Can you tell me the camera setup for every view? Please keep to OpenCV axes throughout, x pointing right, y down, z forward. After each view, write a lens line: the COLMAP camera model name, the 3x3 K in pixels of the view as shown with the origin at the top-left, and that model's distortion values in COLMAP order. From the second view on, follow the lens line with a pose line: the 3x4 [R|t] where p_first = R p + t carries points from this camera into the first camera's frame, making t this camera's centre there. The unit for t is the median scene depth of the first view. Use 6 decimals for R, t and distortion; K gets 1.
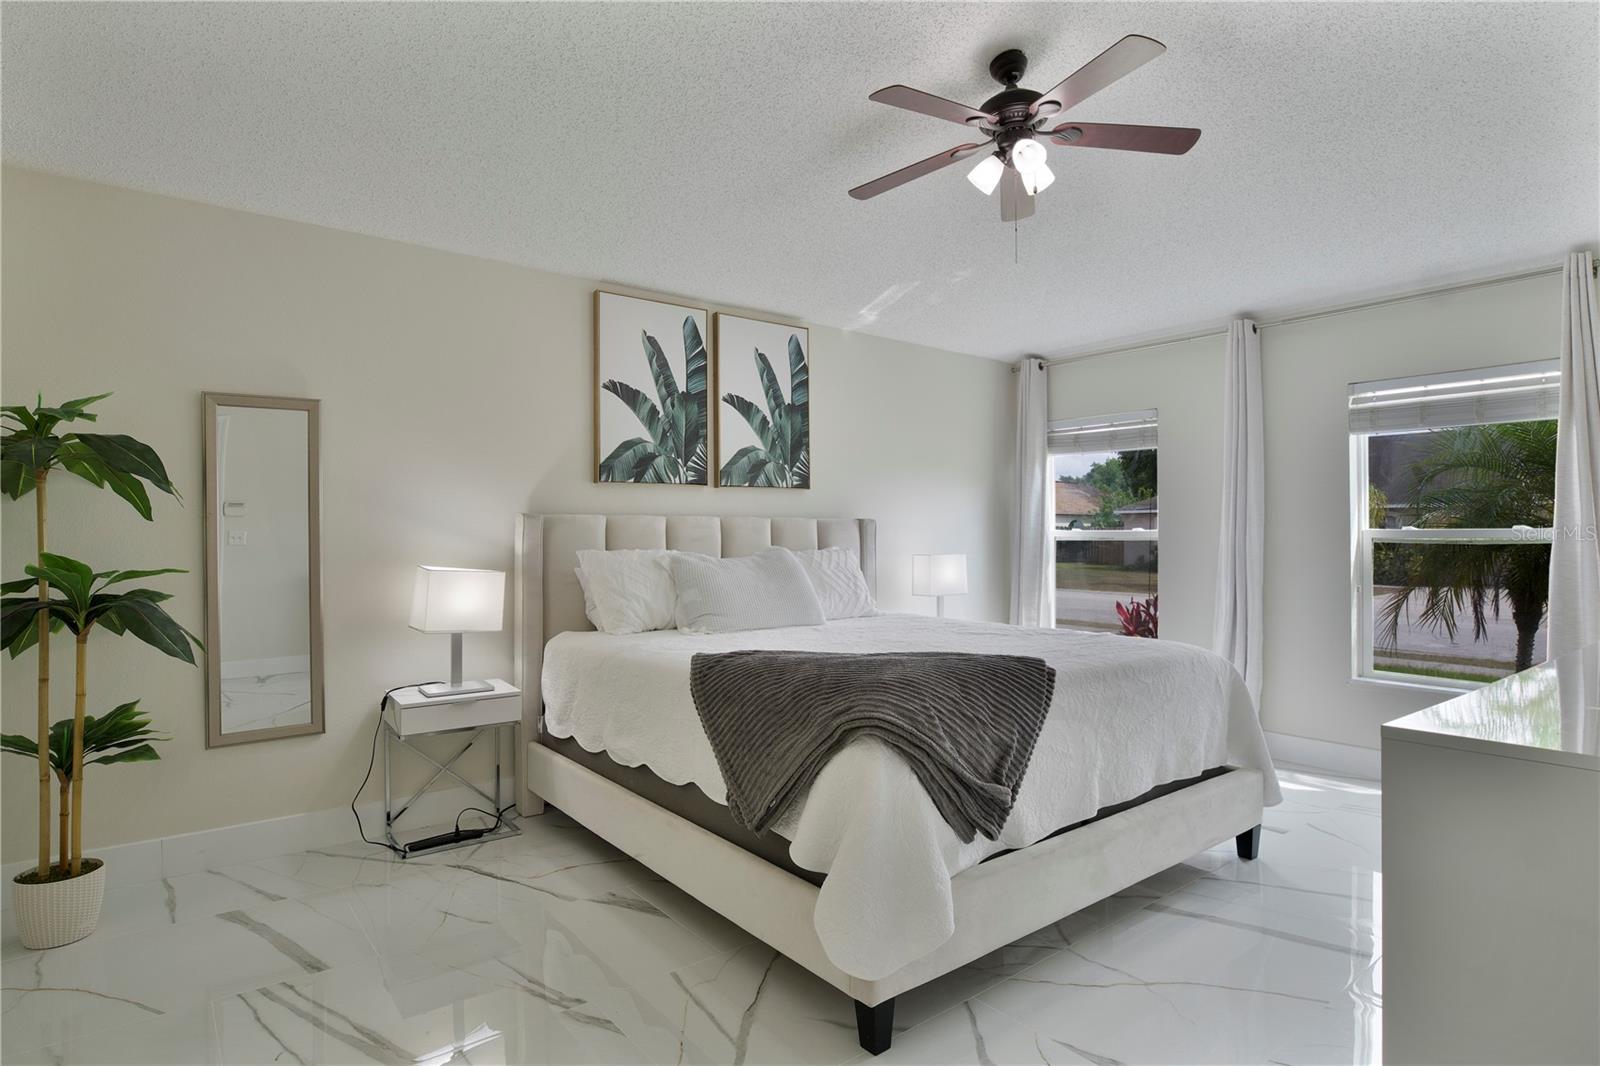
lens RADIAL K [[842.8, 0, 786.3], [0, 842.8, 526.0], [0, 0, 1]] dist [-0.024903, 0.002821]
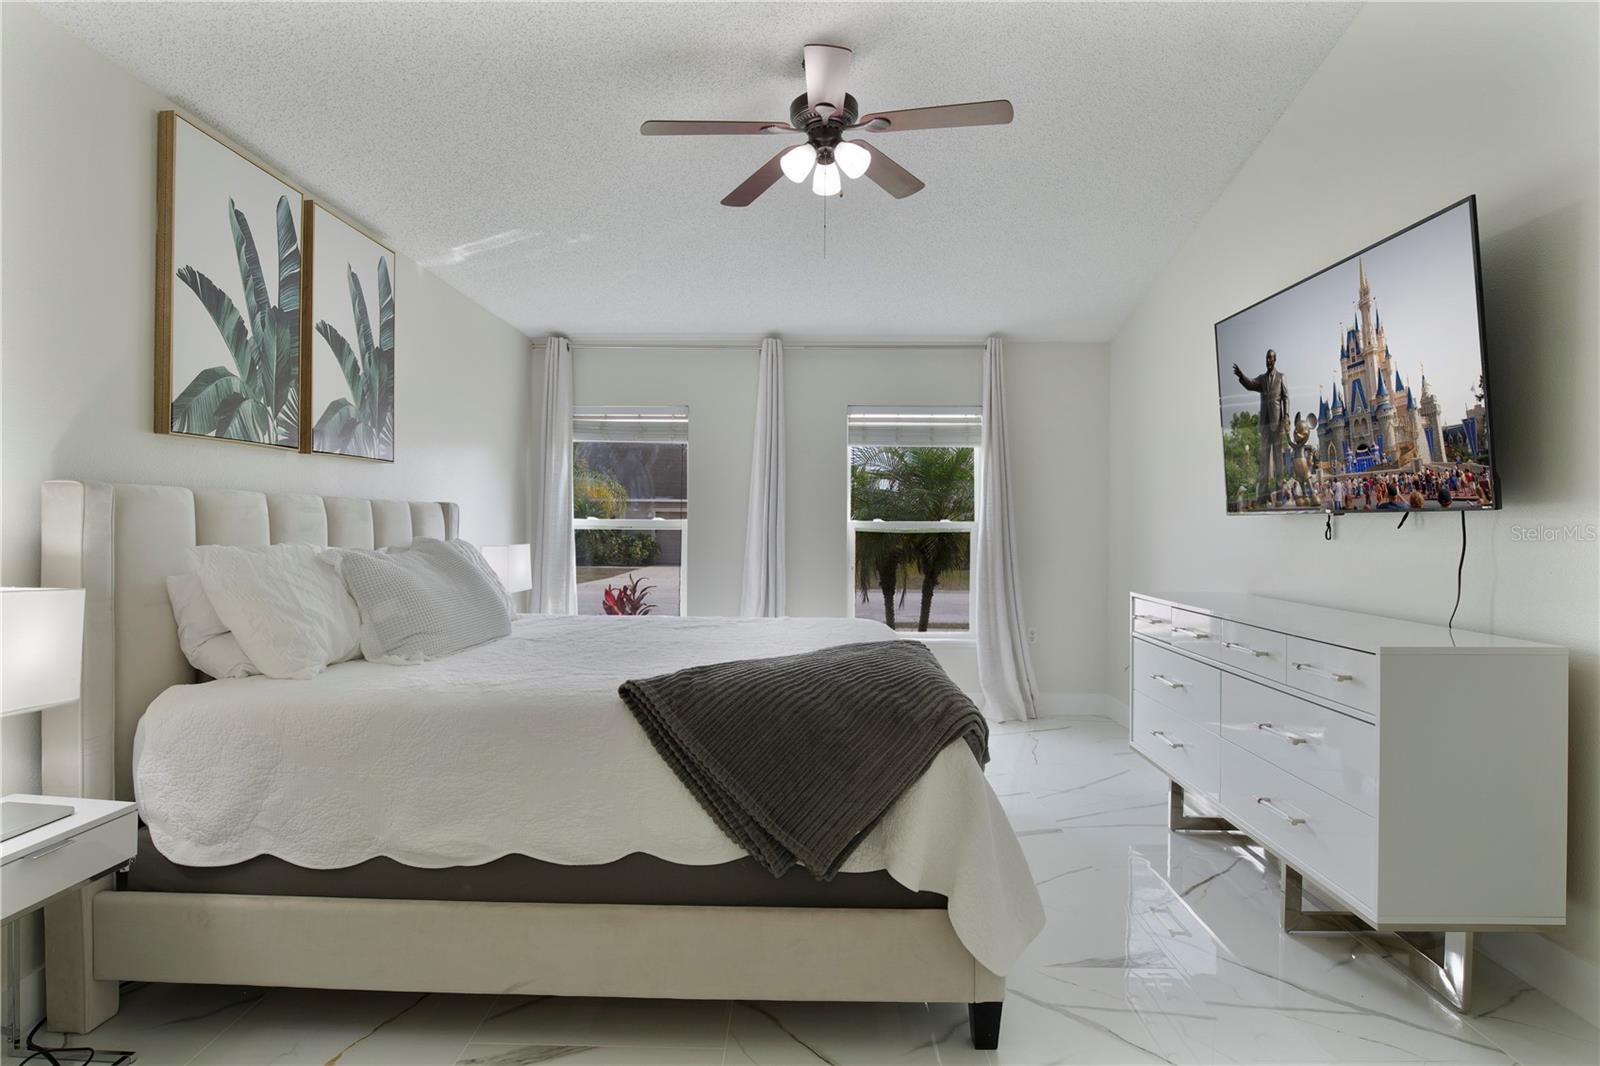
lens RADIAL K [[842.8, 0, 786.3], [0, 842.8, 526.0], [0, 0, 1]] dist [-0.024903, 0.002821]
pose [[0.634426, 0.003699, 0.772975, -0.378281], [-0.015457, 0.999849, 0.007901, 0.003003], [-0.772829, -0.016960, 0.634388, 0.265299]]
